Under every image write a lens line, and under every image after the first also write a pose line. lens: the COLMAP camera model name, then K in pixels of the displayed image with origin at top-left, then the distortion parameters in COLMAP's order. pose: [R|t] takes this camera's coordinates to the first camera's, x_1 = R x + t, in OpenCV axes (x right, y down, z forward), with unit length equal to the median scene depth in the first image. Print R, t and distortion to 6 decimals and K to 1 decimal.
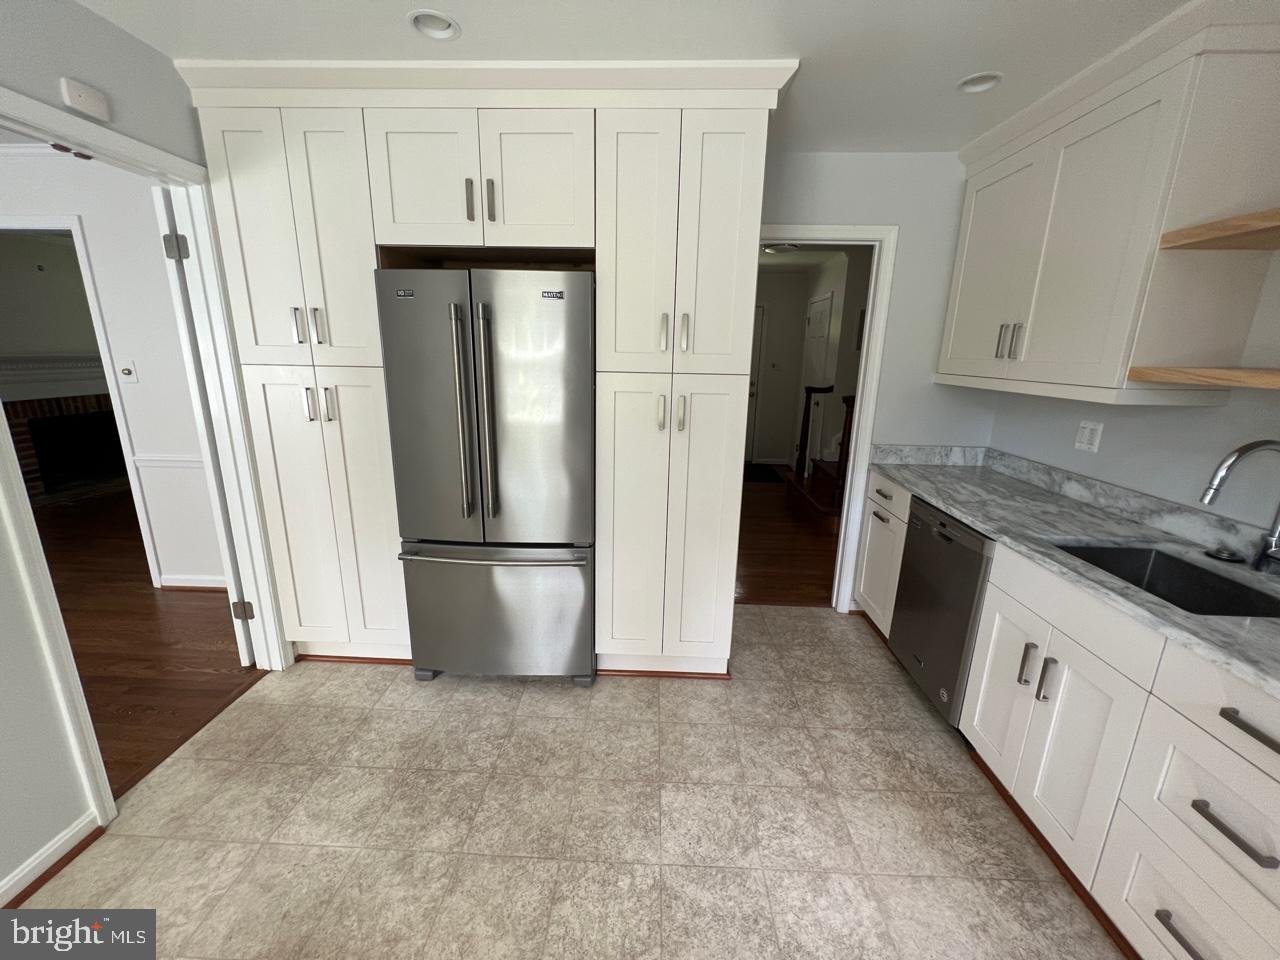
lens RADIAL K [[512.7, 0, 636.9], [0, 512.7, 476.6], [0, 0, 1]] dist [0.000310, 0.000247]
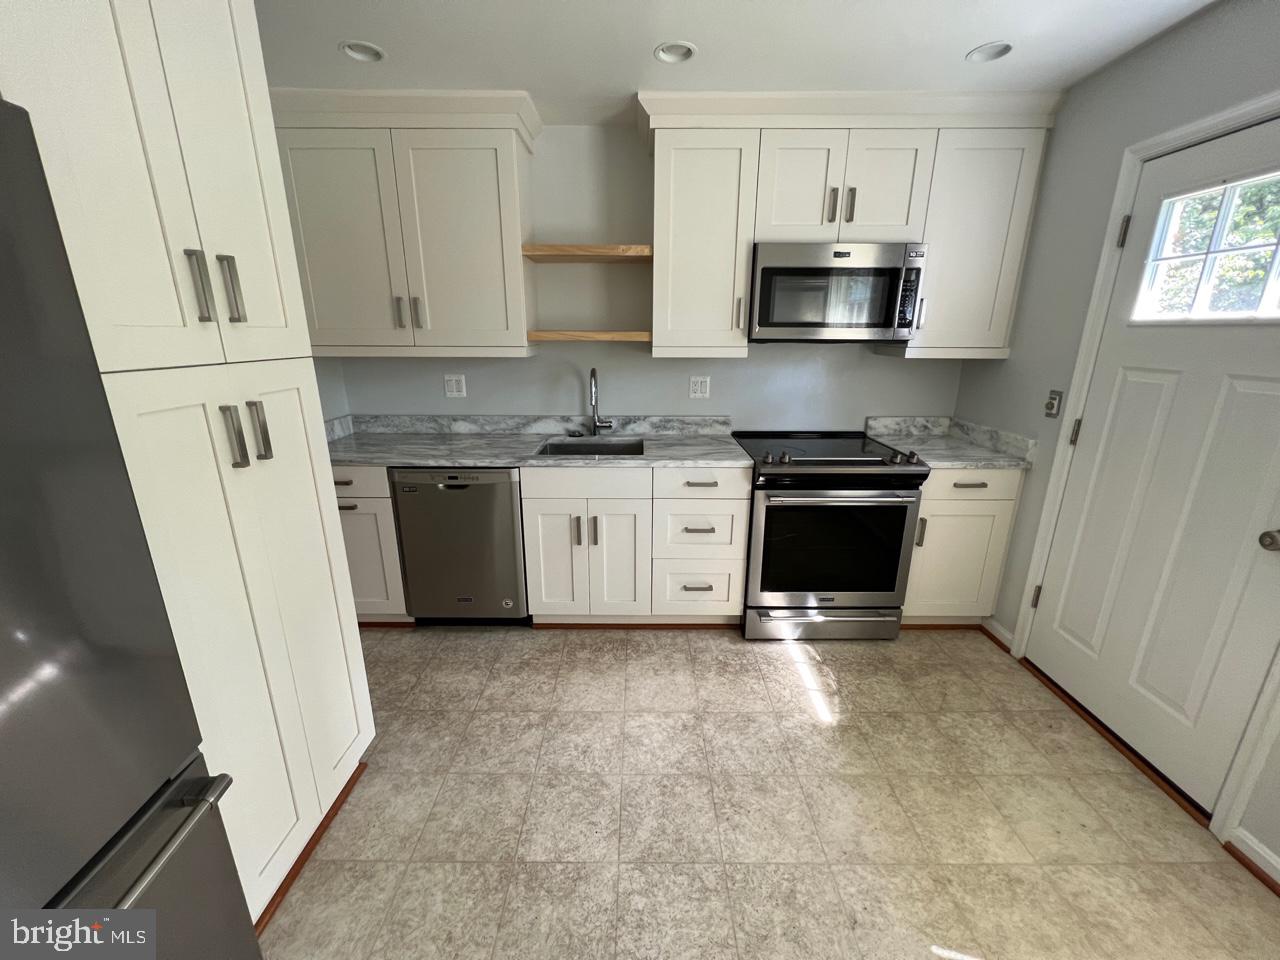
lens RADIAL K [[512.7, 0, 636.9], [0, 512.7, 476.6], [0, 0, 1]] dist [0.000310, 0.000247]
pose [[-0.032379, -0.291193, 0.956116, -0.573100], [0.237498, 0.926977, 0.290361, -0.162135], [-0.970848, 0.236477, 0.039143, 0.652111]]
